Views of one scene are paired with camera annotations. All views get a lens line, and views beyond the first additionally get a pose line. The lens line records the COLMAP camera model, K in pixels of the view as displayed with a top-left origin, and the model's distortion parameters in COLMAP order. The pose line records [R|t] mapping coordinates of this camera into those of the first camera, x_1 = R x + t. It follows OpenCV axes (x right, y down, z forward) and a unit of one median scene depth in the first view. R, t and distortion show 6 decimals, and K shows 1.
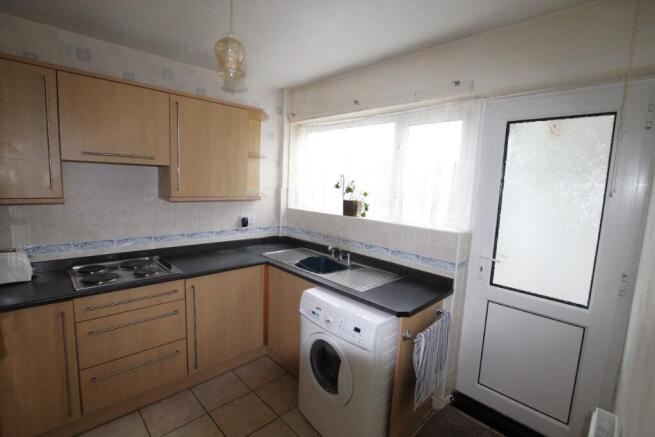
lens RADIAL K [[303.9, 0, 326.0], [0, 303.9, 218.6], [0, 0, 1]] dist [-0.042680, -0.000175]
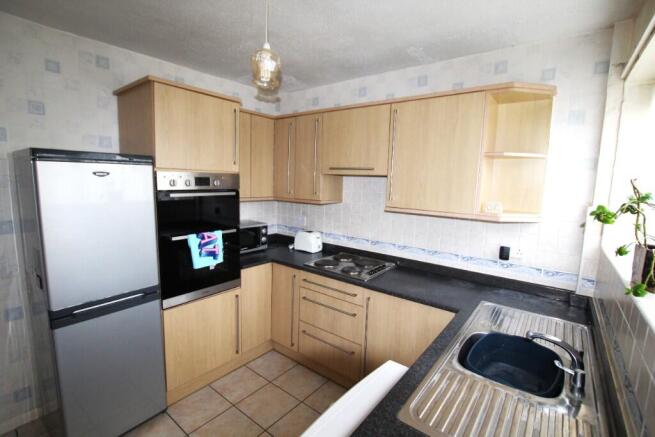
lens RADIAL K [[303.9, 0, 326.0], [0, 303.9, 218.6], [0, 0, 1]] dist [-0.042680, -0.000175]
pose [[0.115830, 0.087022, -0.989450, 0.488542], [-0.140313, 0.987599, 0.070434, -0.078432], [0.983309, 0.130674, 0.126604, 0.706589]]
